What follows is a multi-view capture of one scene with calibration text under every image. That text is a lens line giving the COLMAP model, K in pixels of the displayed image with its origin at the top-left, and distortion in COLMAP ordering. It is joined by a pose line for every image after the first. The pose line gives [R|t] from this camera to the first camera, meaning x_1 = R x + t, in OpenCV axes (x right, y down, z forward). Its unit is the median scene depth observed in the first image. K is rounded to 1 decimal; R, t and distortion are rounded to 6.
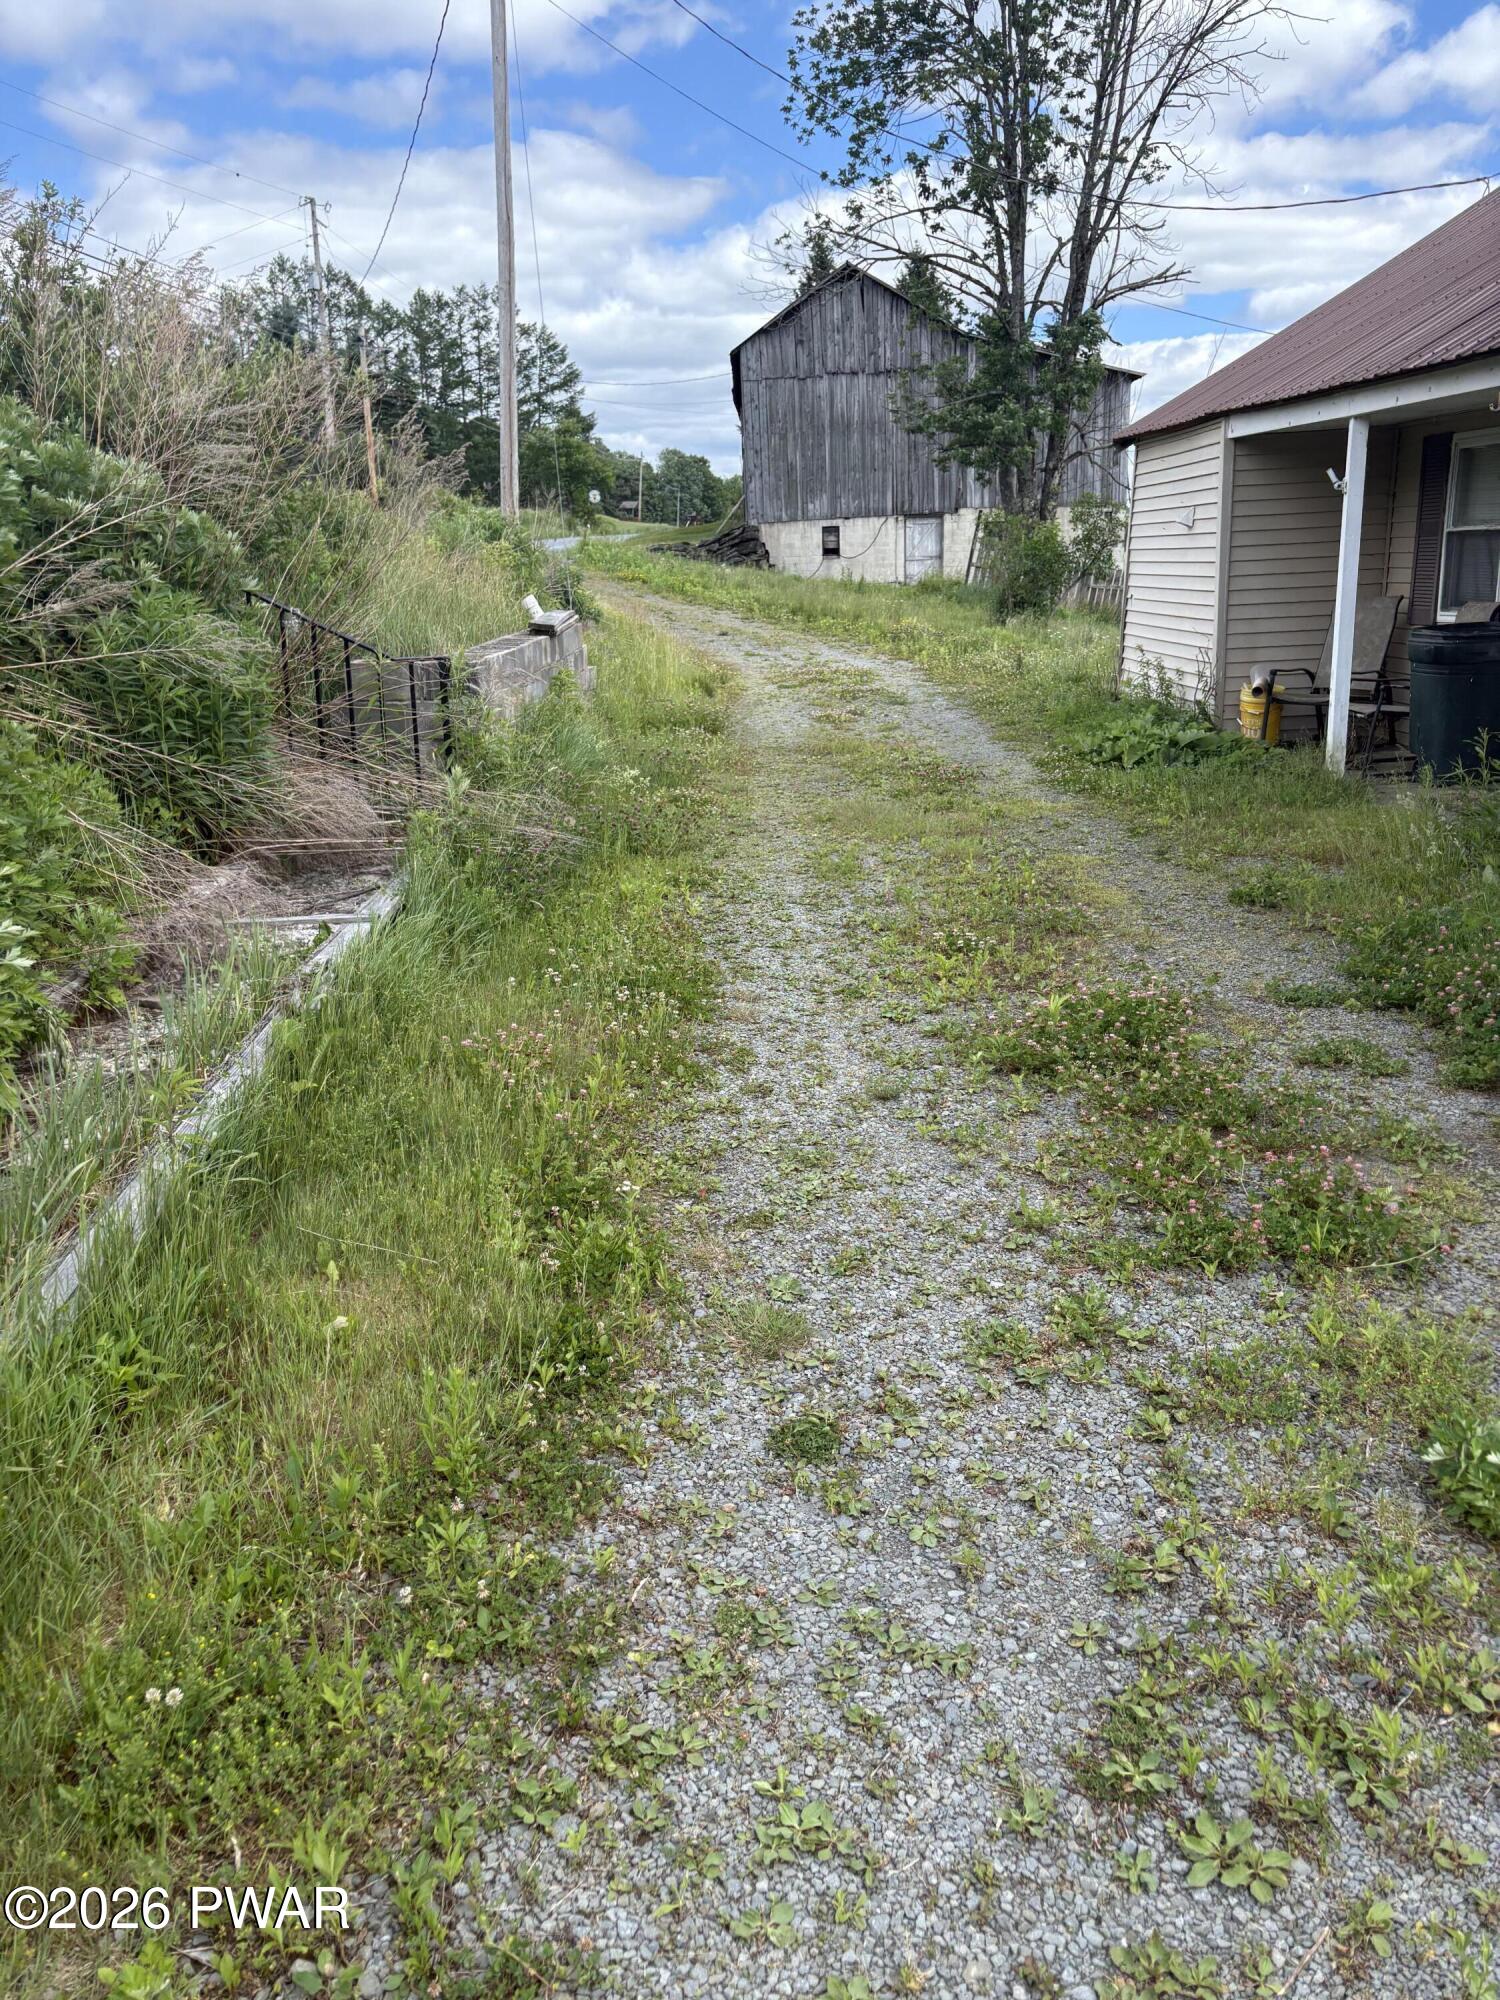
lens RADIAL K [[1525.8, 0, 750.2], [0, 1525.8, 999.5], [0, 0, 1]] dist [0.001895, 0.000893]
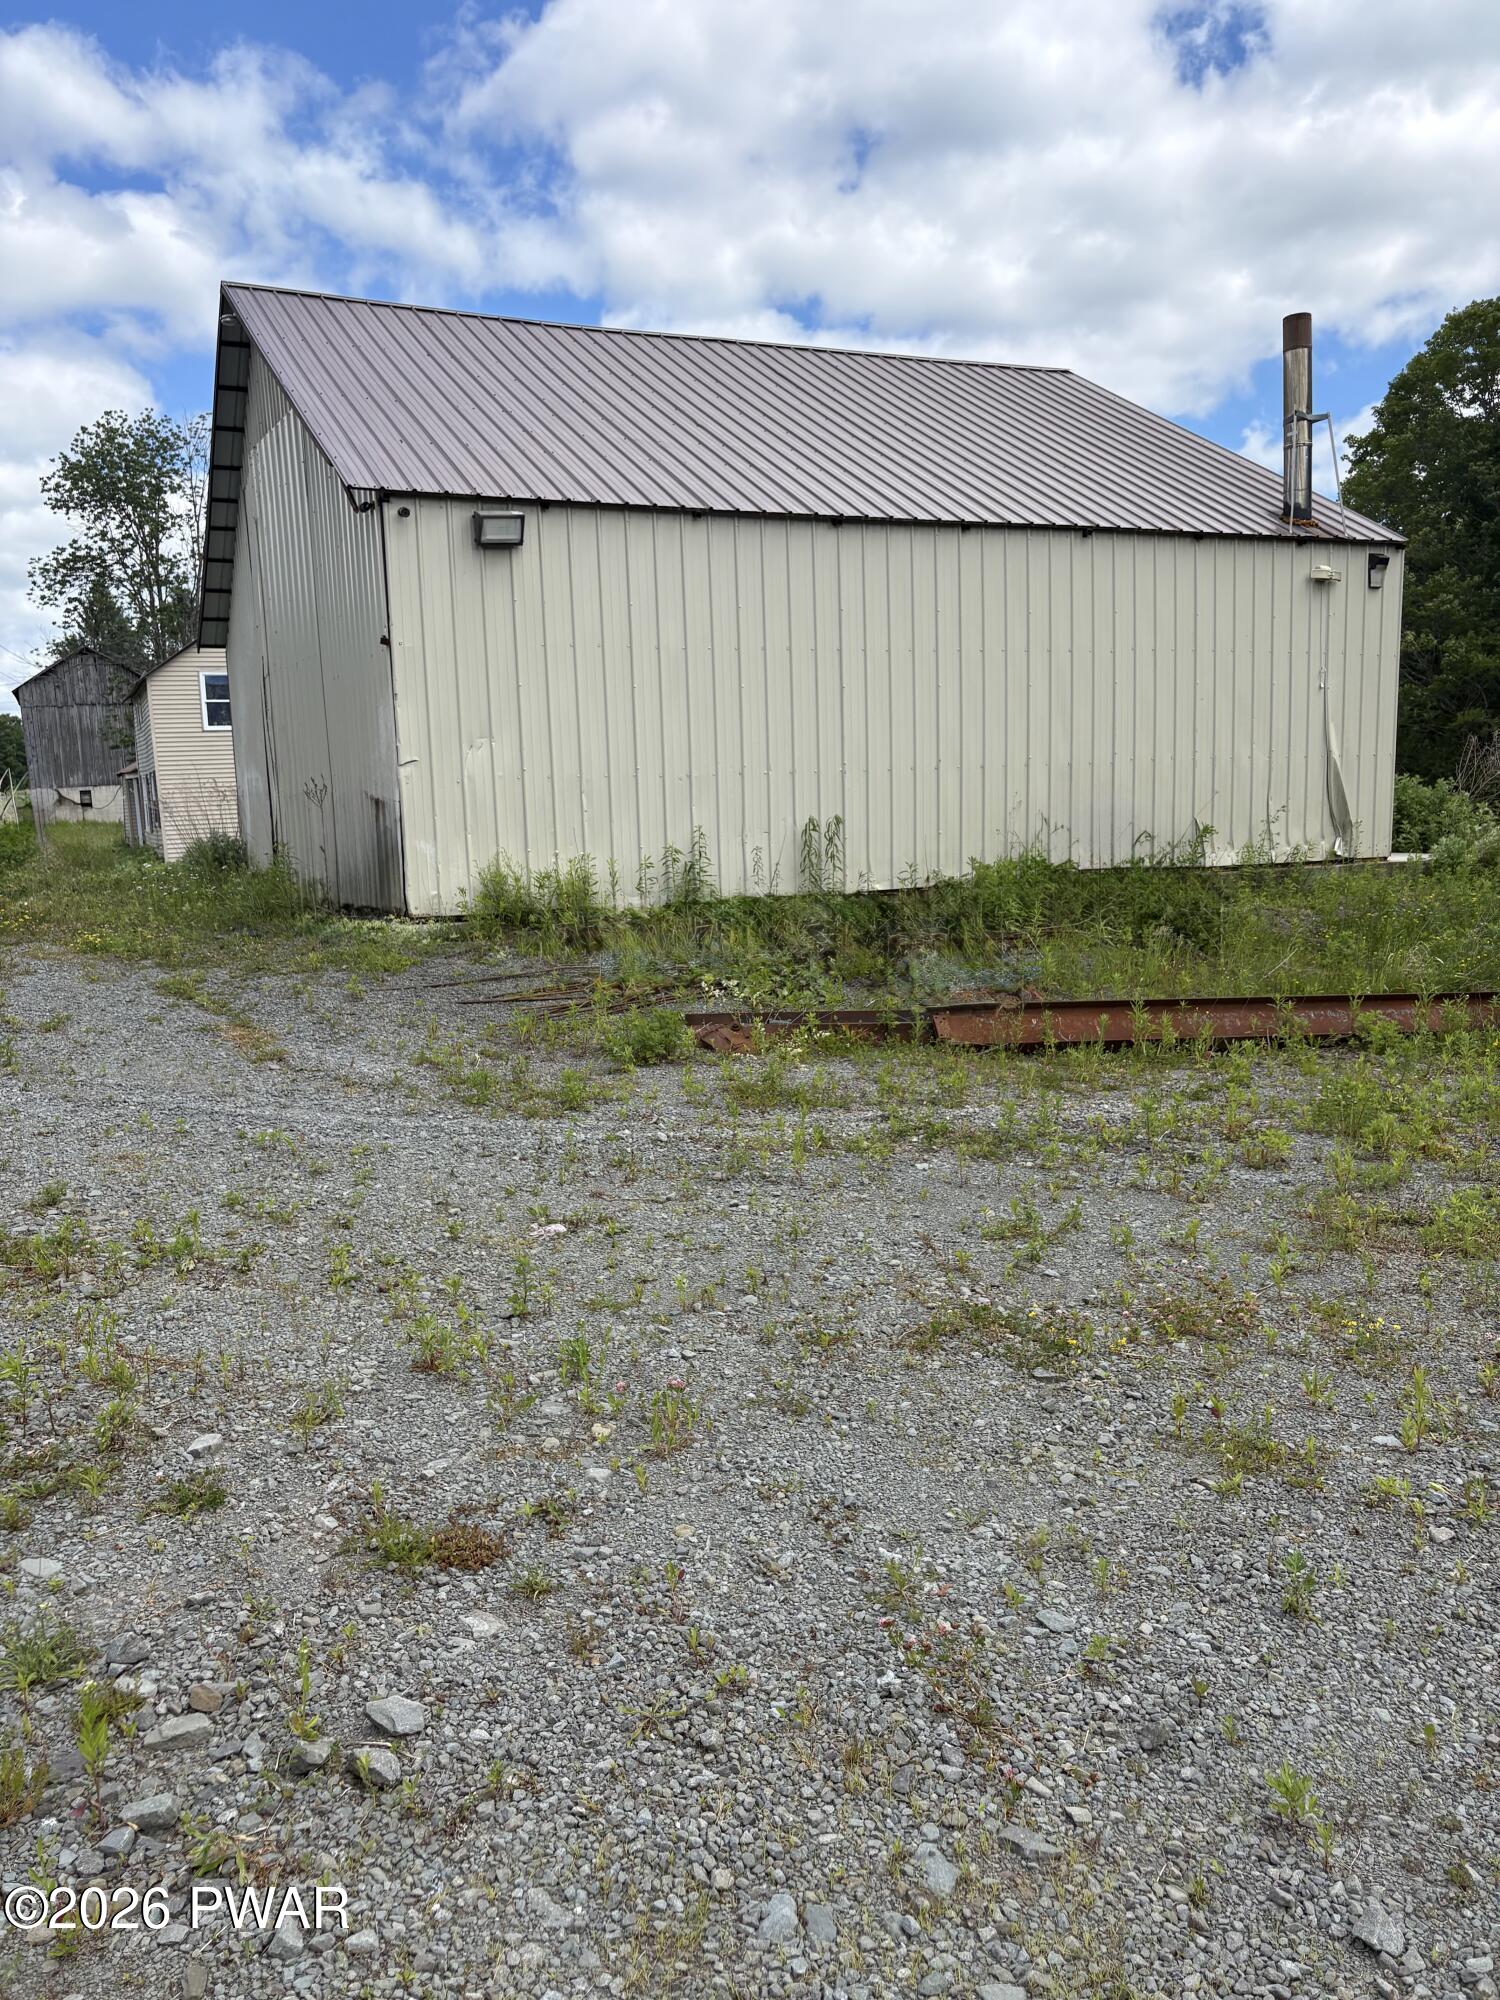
lens RADIAL K [[1525.8, 0, 749.9], [0, 1525.8, 1001.4], [0, 0, 1]] dist [0.001895, 0.000893]
pose [[0.924227, -0.024022, 0.381088, 0.087684], [0.077846, 0.988912, -0.126460, 0.192158], [-0.373825, 0.146544, 0.915849, -0.794364]]
